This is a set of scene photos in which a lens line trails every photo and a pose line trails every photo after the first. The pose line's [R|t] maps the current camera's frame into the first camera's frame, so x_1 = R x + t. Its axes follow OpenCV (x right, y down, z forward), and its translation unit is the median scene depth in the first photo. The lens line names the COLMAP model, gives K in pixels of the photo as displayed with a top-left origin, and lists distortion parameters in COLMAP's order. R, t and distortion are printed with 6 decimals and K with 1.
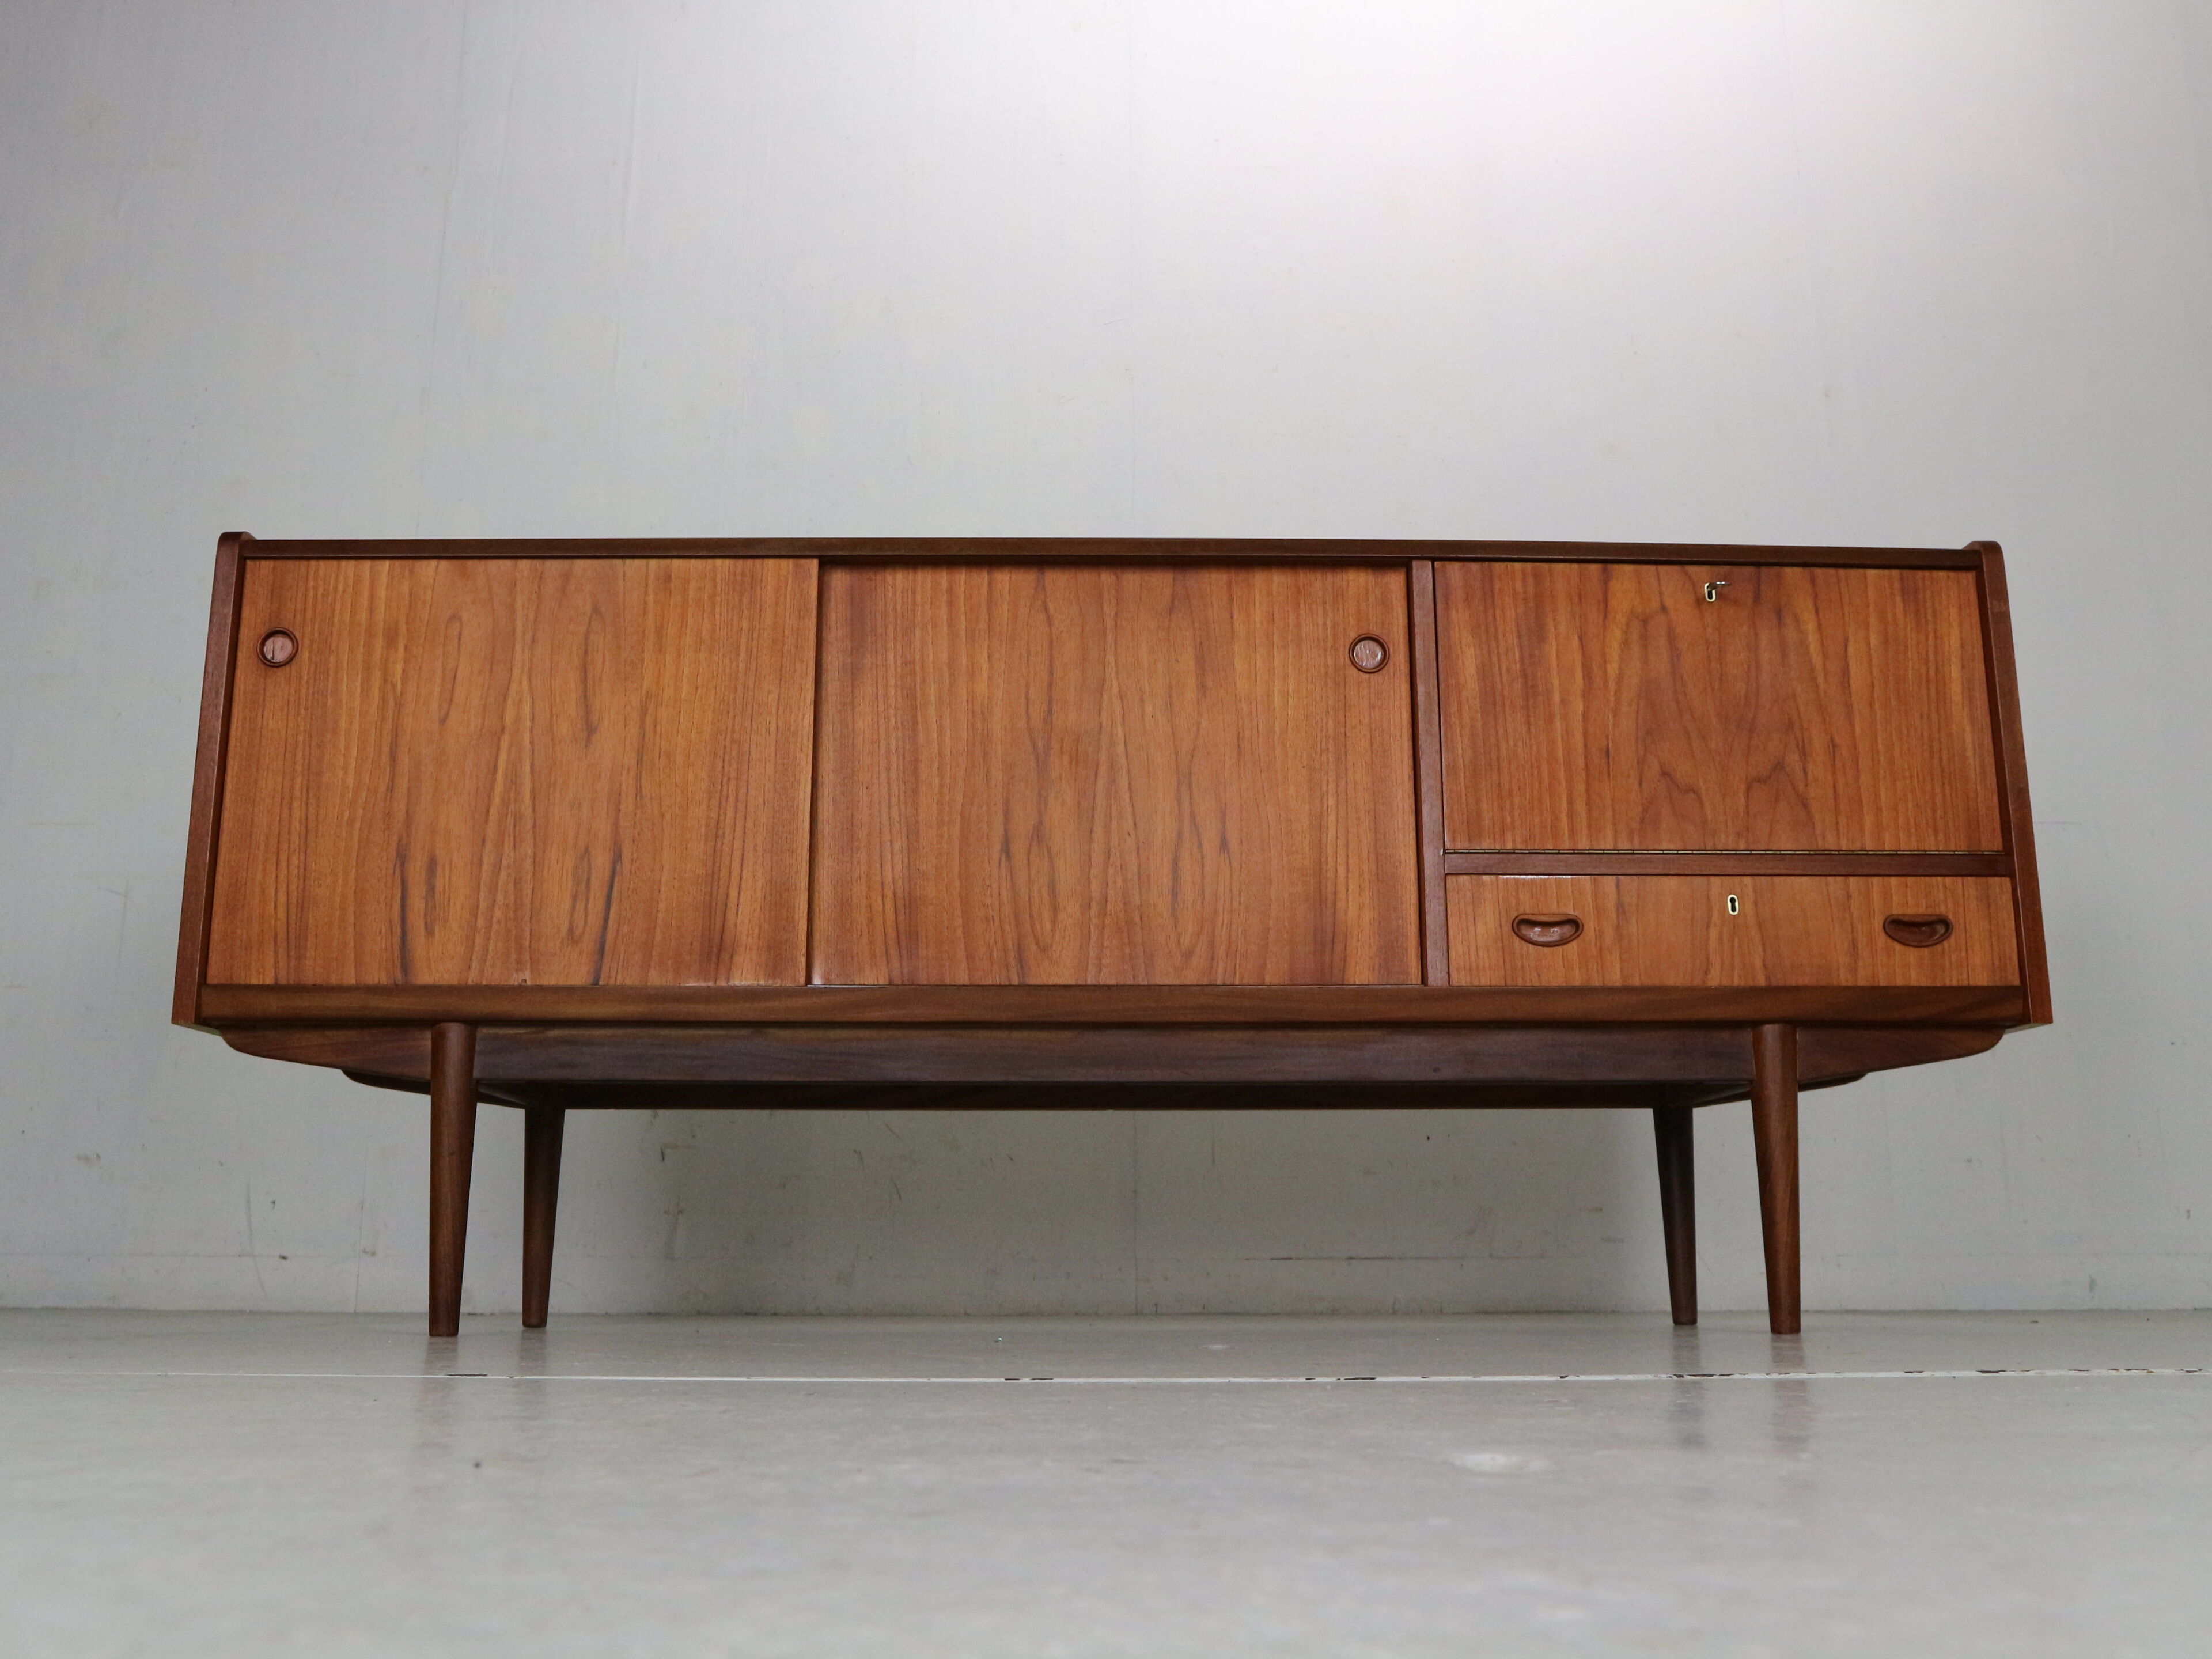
lens RADIAL K [[1981.5, 0, 1113.6], [0, 1981.5, 834.4], [0, 0, 1]] dist [-0.100687, 0.097916]
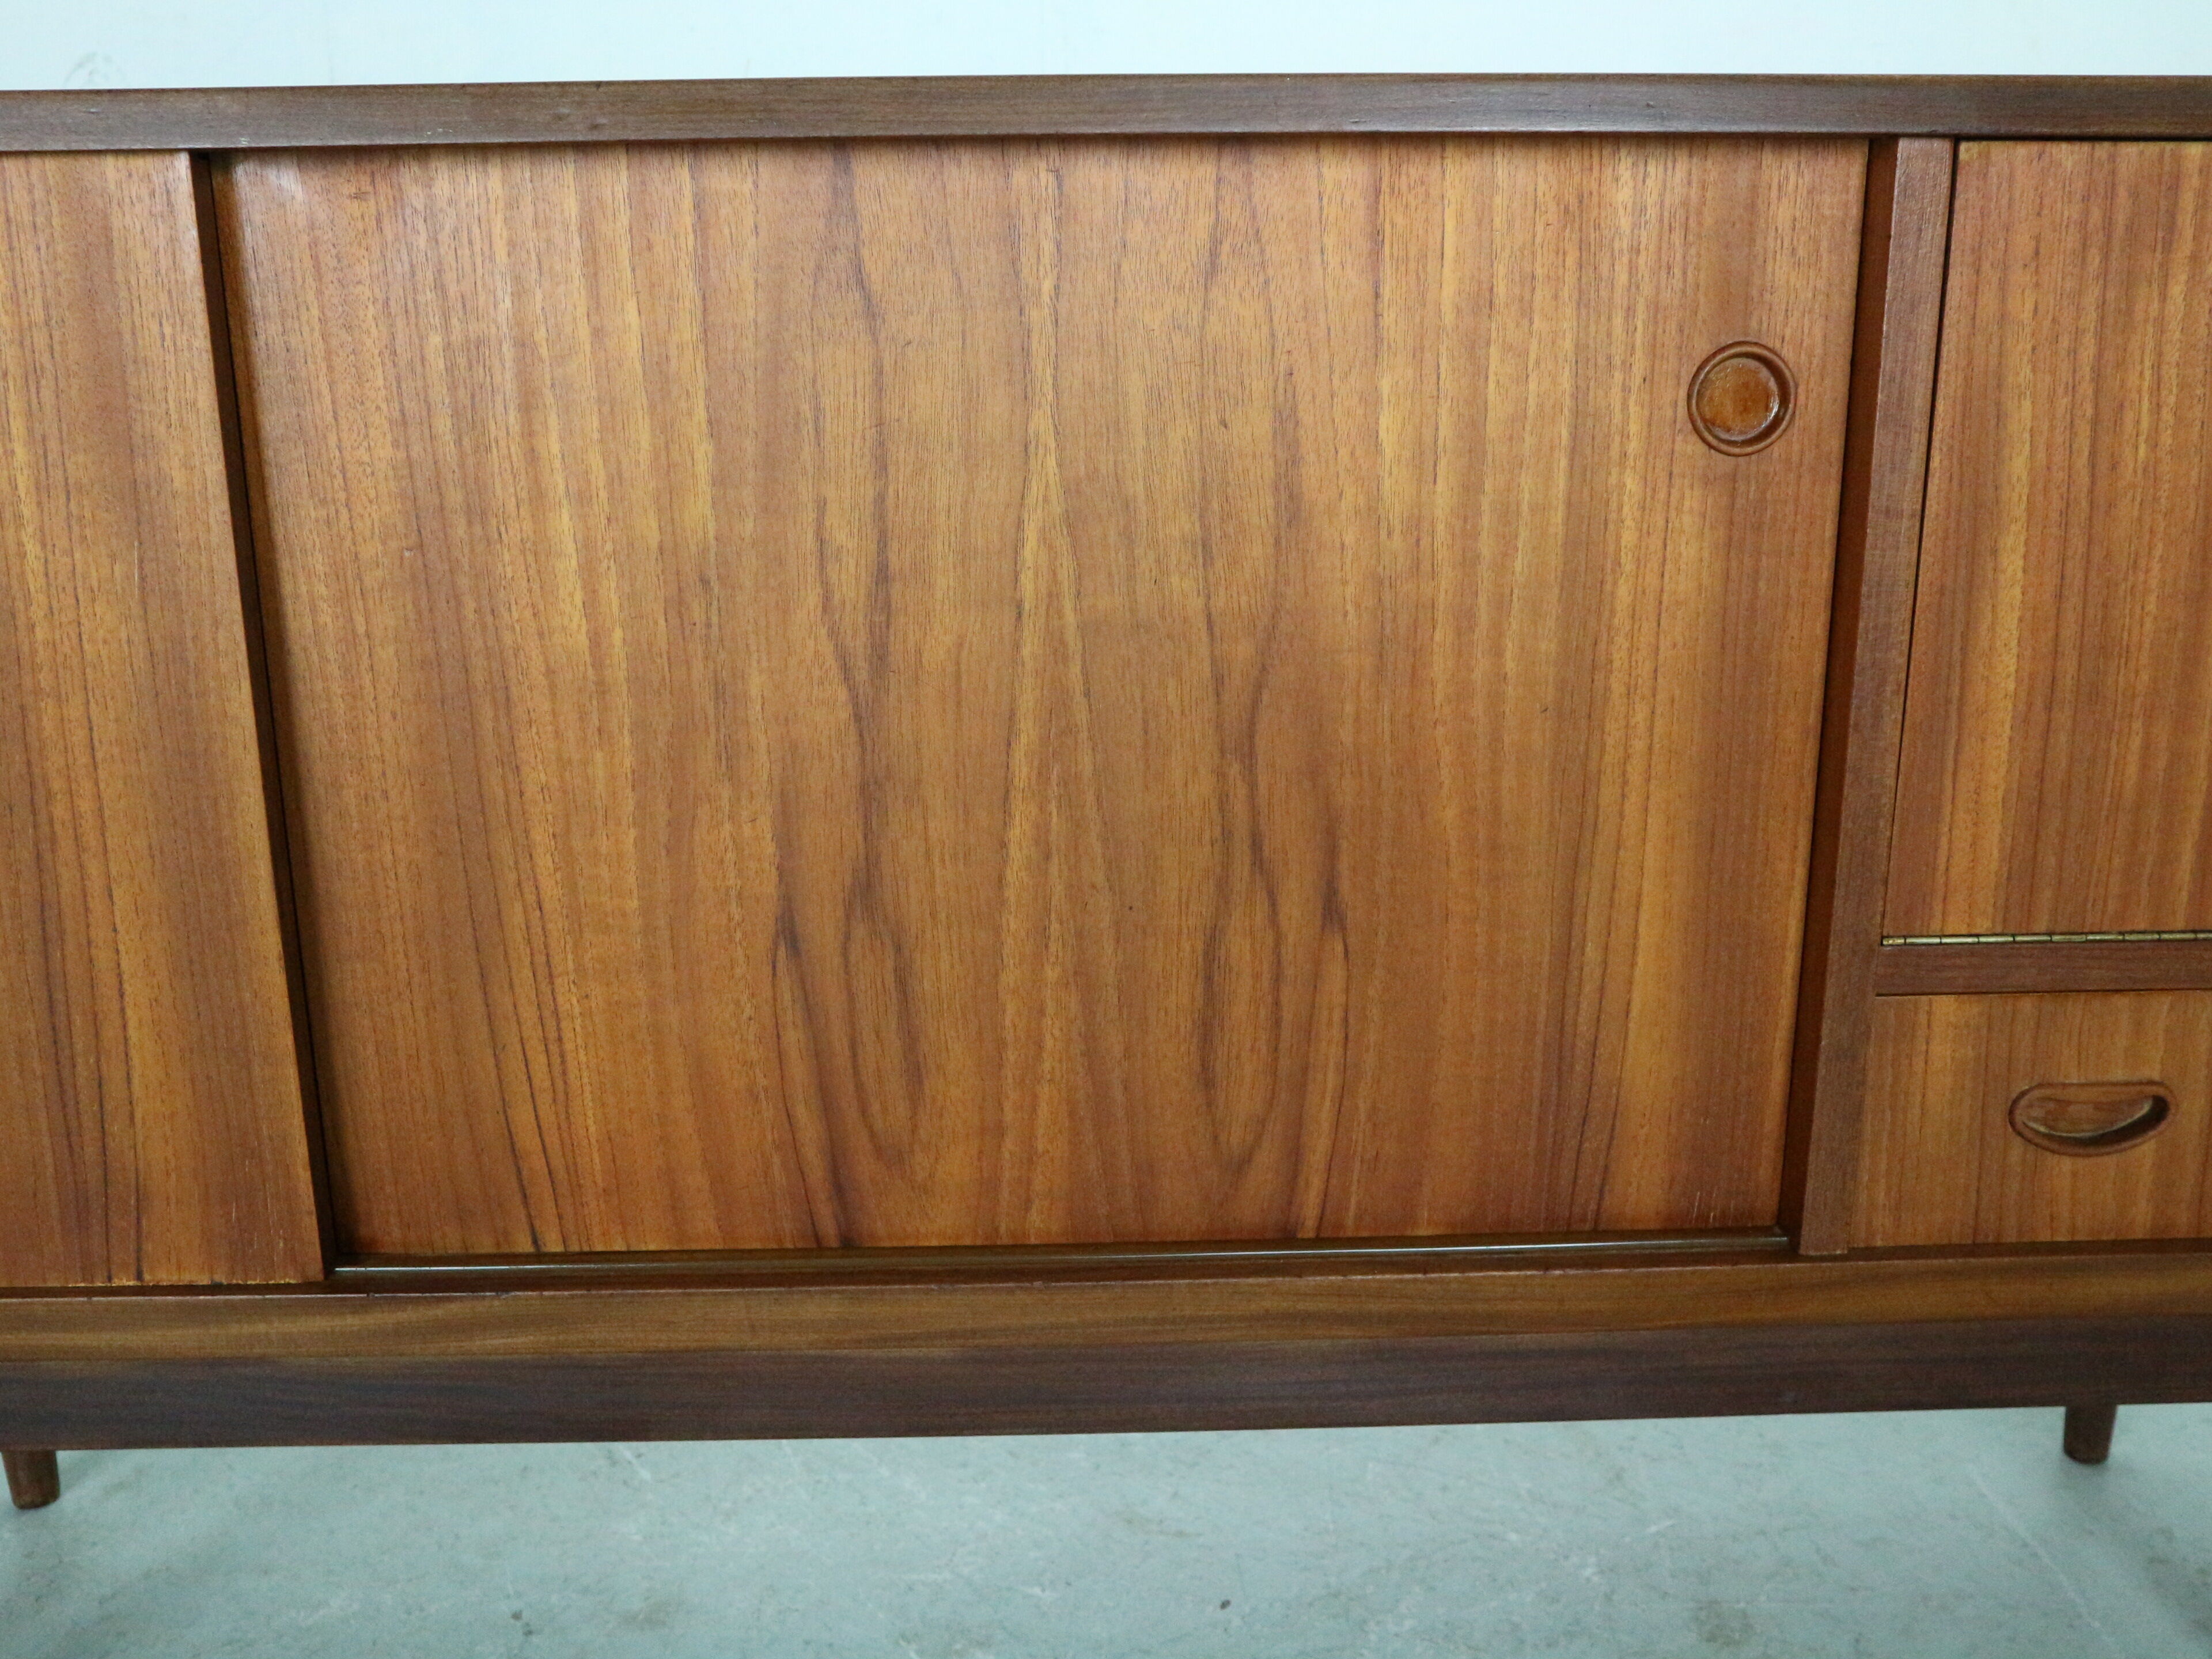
lens RADIAL K [[2055.9, 0, 1109.2], [0, 2055.9, 831.9], [0, 0, 1]] dist [-0.096851, 0.113738]
pose [[0.999923, -0.007953, 0.009503, 0.006799], [0.002587, 0.883937, 0.467600, -0.202587], [-0.012118, -0.467539, 0.883889, 0.642802]]
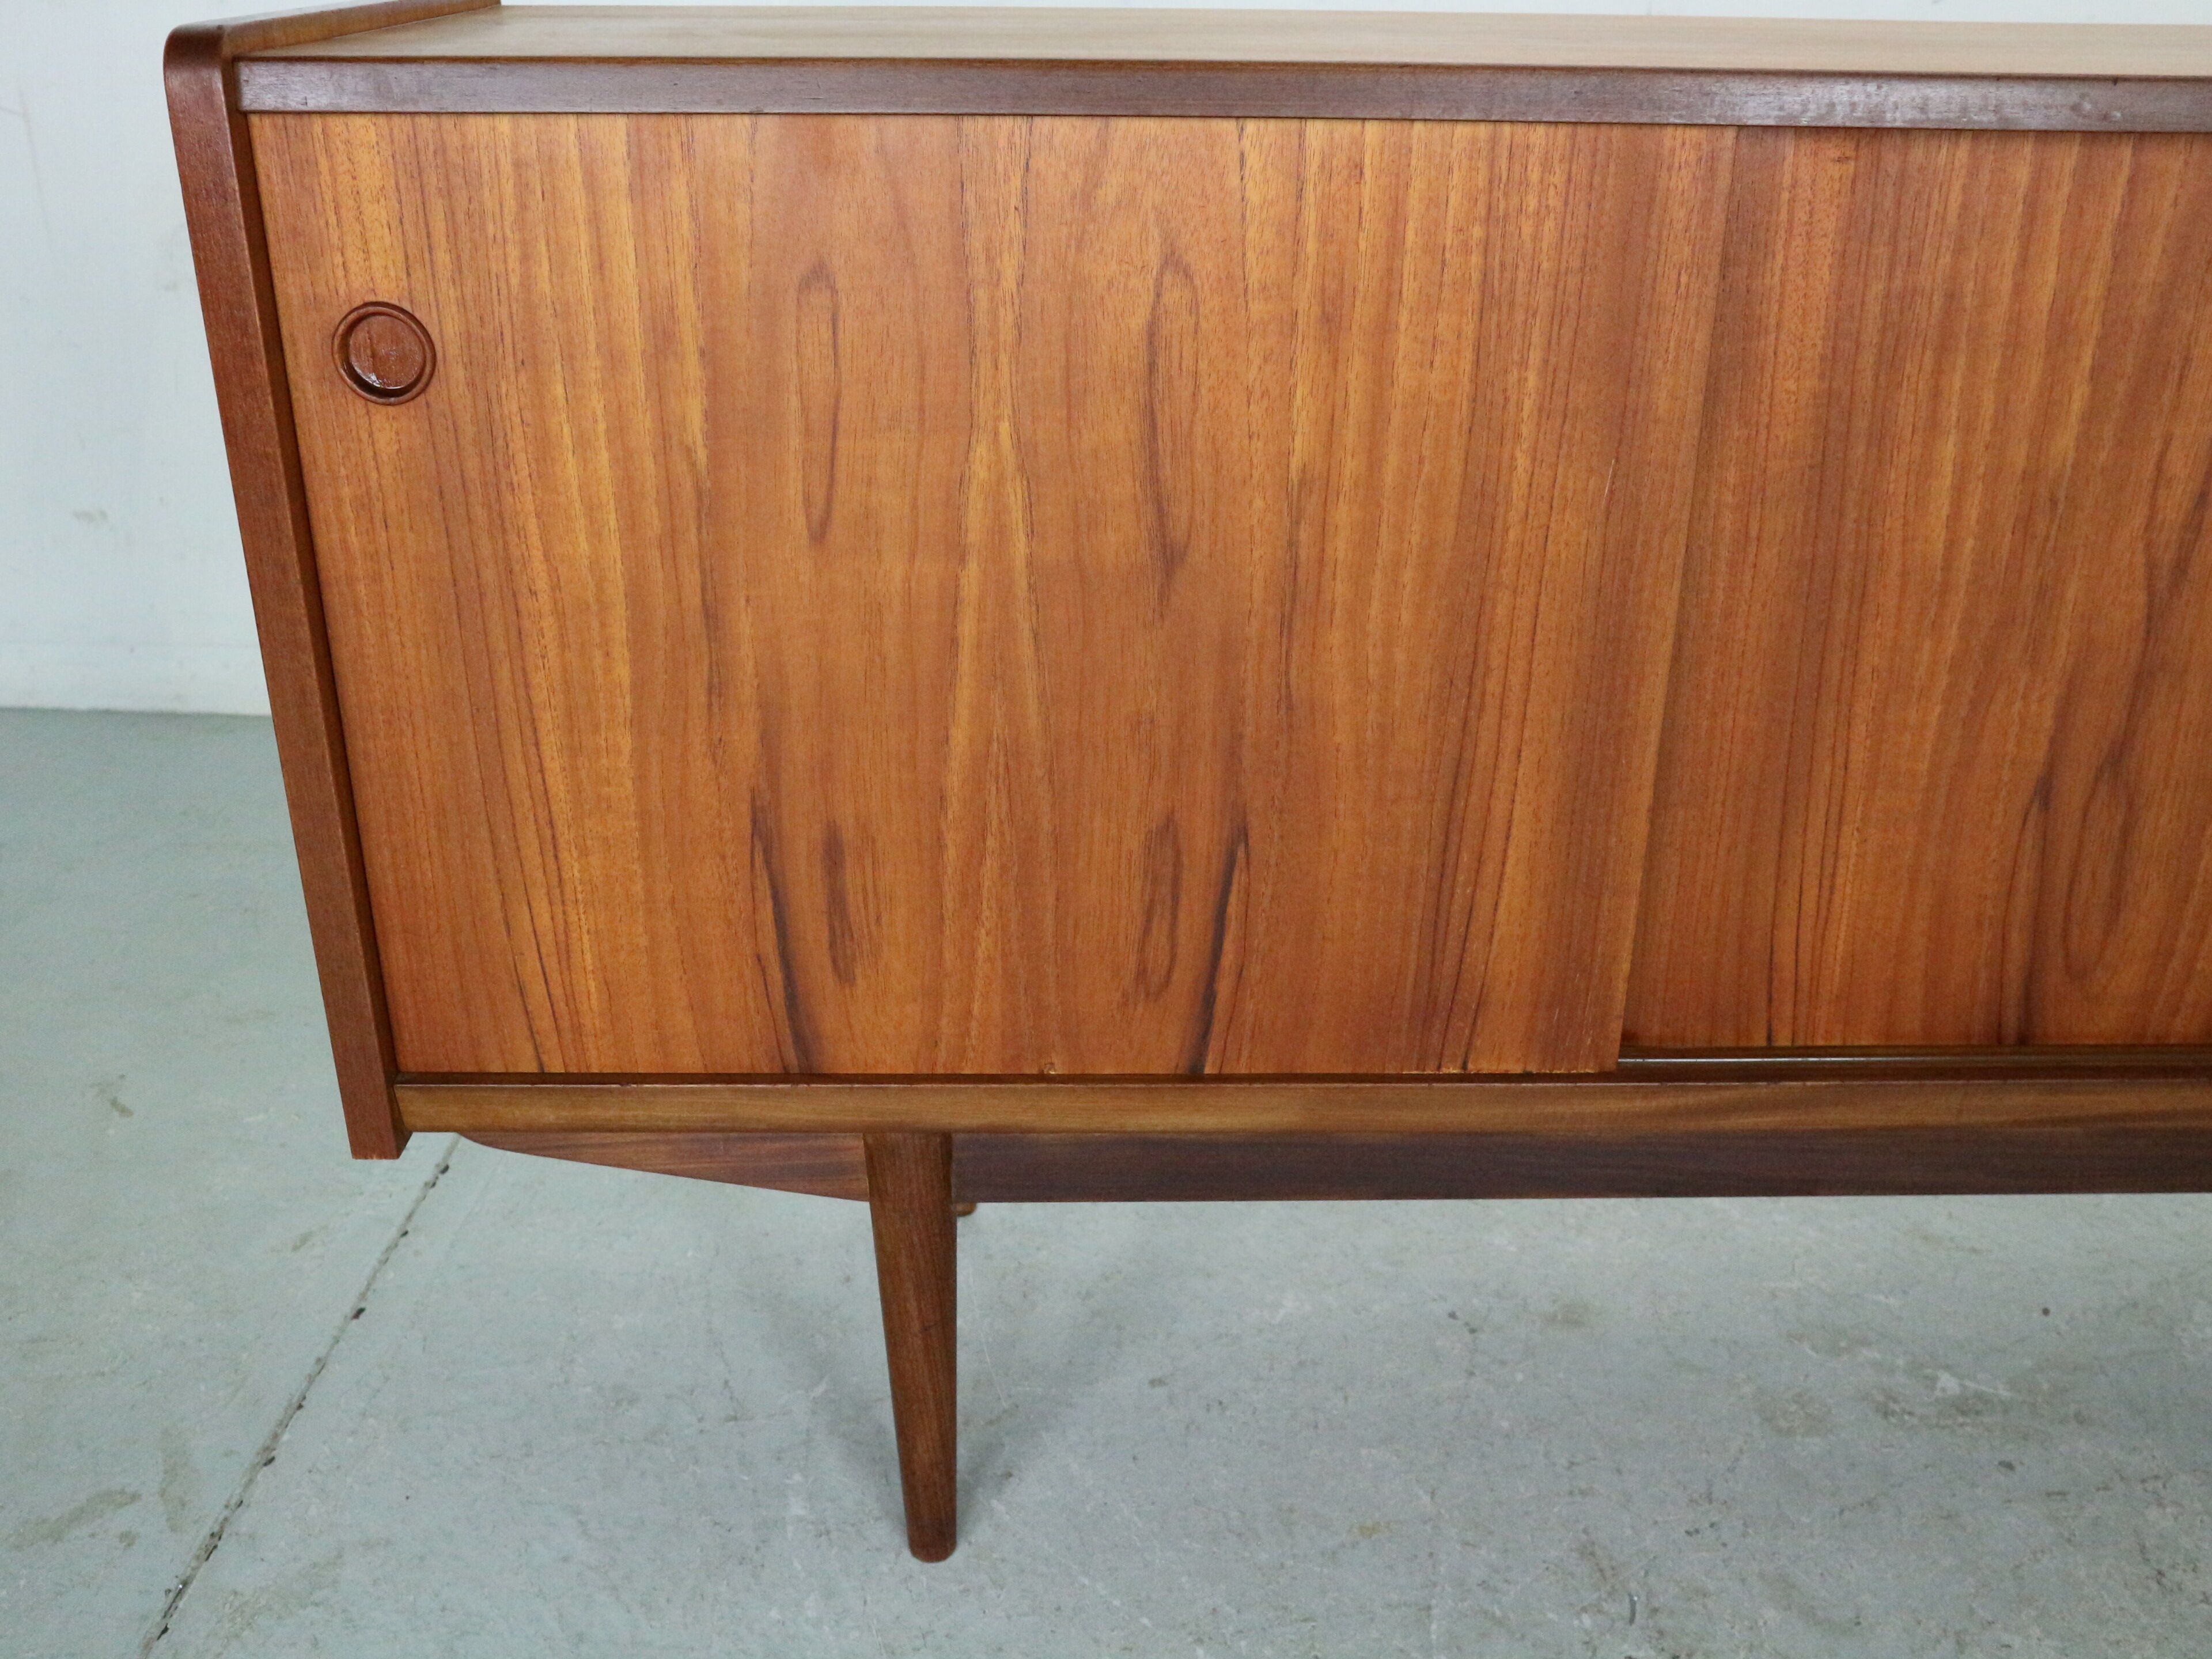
lens RADIAL K [[2055.9, 0, 1109.2], [0, 2055.9, 831.9], [0, 0, 1]] dist [-0.096851, 0.113738]
pose [[0.999899, 0.014122, 0.001502, -0.277896], [-0.012119, 0.793318, 0.608686, -0.275699], [0.007404, -0.608643, 0.793409, 0.608082]]
